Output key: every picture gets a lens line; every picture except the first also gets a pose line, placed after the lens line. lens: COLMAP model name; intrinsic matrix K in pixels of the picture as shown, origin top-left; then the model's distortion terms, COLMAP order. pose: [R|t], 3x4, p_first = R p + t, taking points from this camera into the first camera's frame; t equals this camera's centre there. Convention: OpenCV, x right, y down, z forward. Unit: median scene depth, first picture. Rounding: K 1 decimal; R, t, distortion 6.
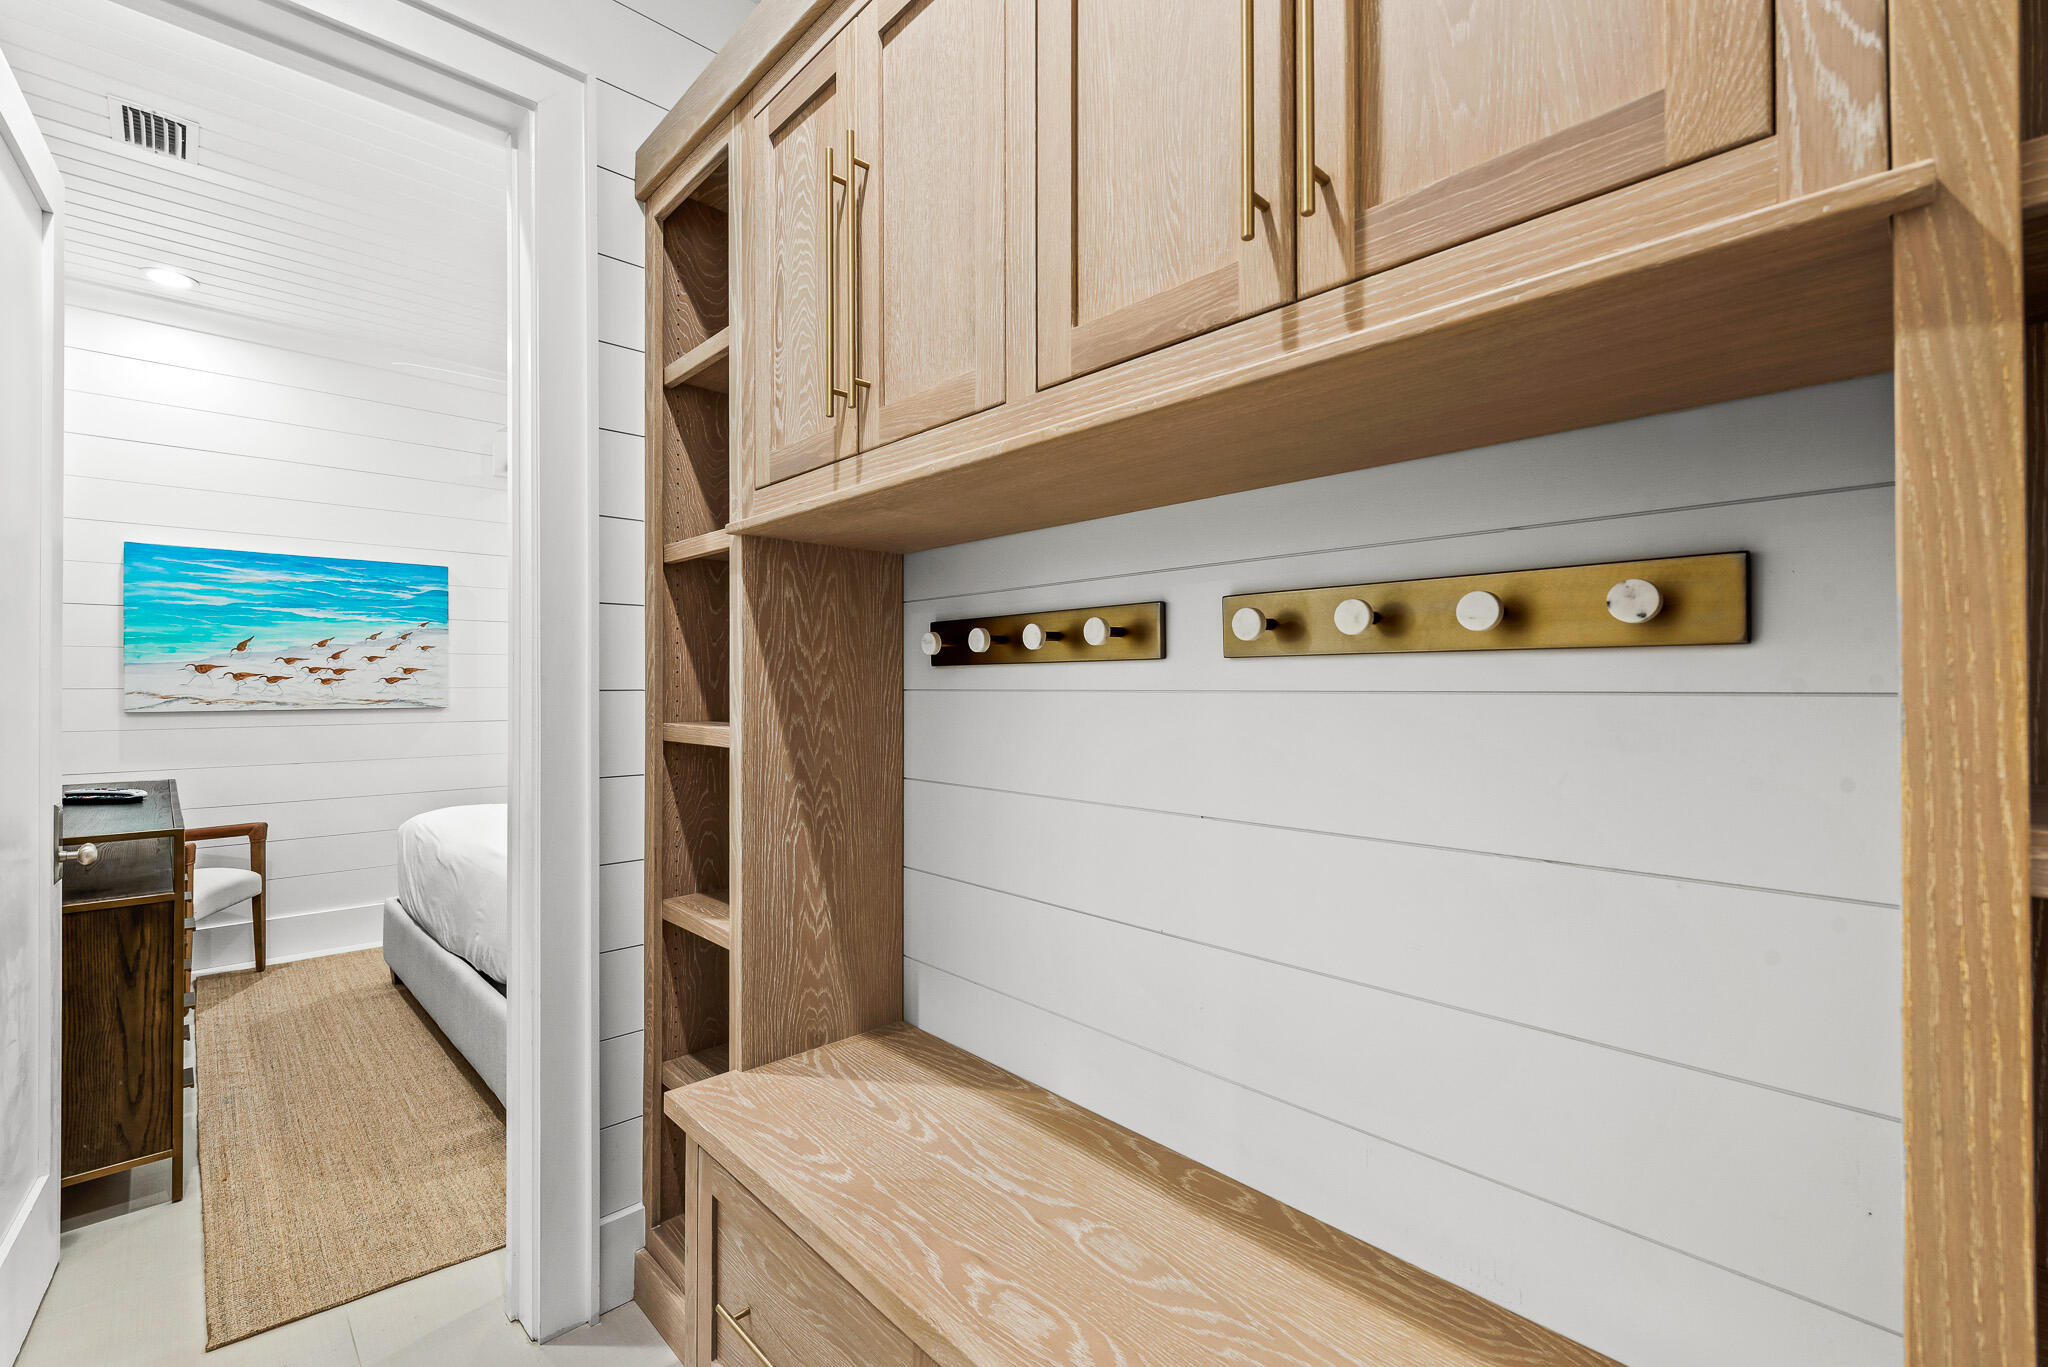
lens RADIAL K [[874.0, 0, 1012.4], [0, 874.0, 683.7], [0, 0, 1]] dist [0.002639, -0.000553]
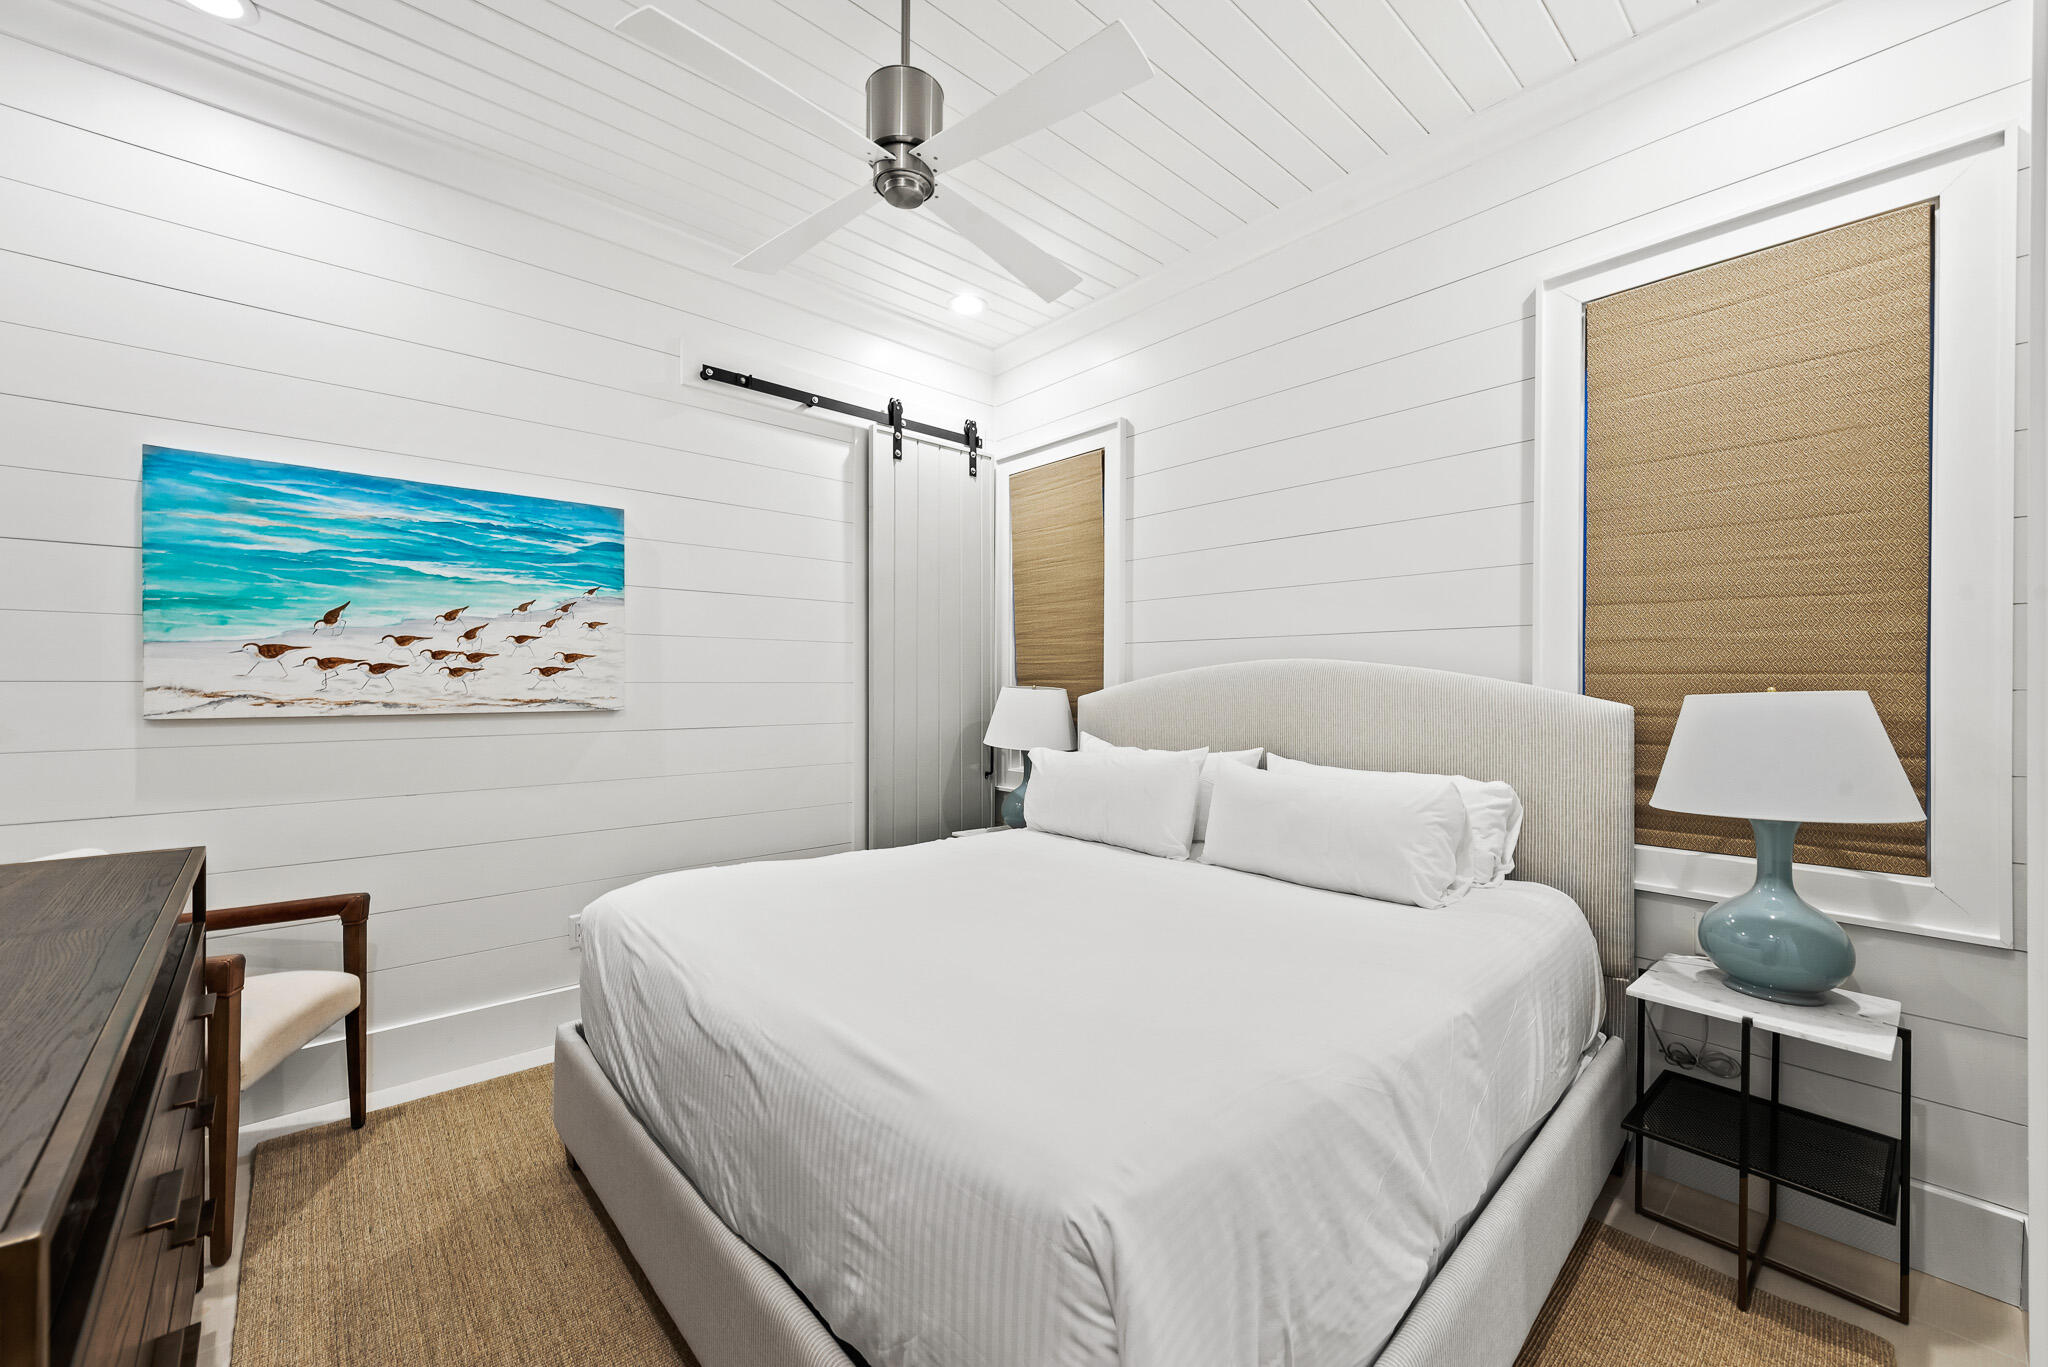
lens RADIAL K [[828.6, 0, 1037.3], [0, 828.6, 684.9], [0, 0, 1]] dist [0.009207, -0.001077]
pose [[0.999492, 0.006766, -0.031136, -0.335604], [-0.006553, 0.999954, 0.006960, -0.000085], [0.031182, -0.006753, 0.999491, 0.395849]]
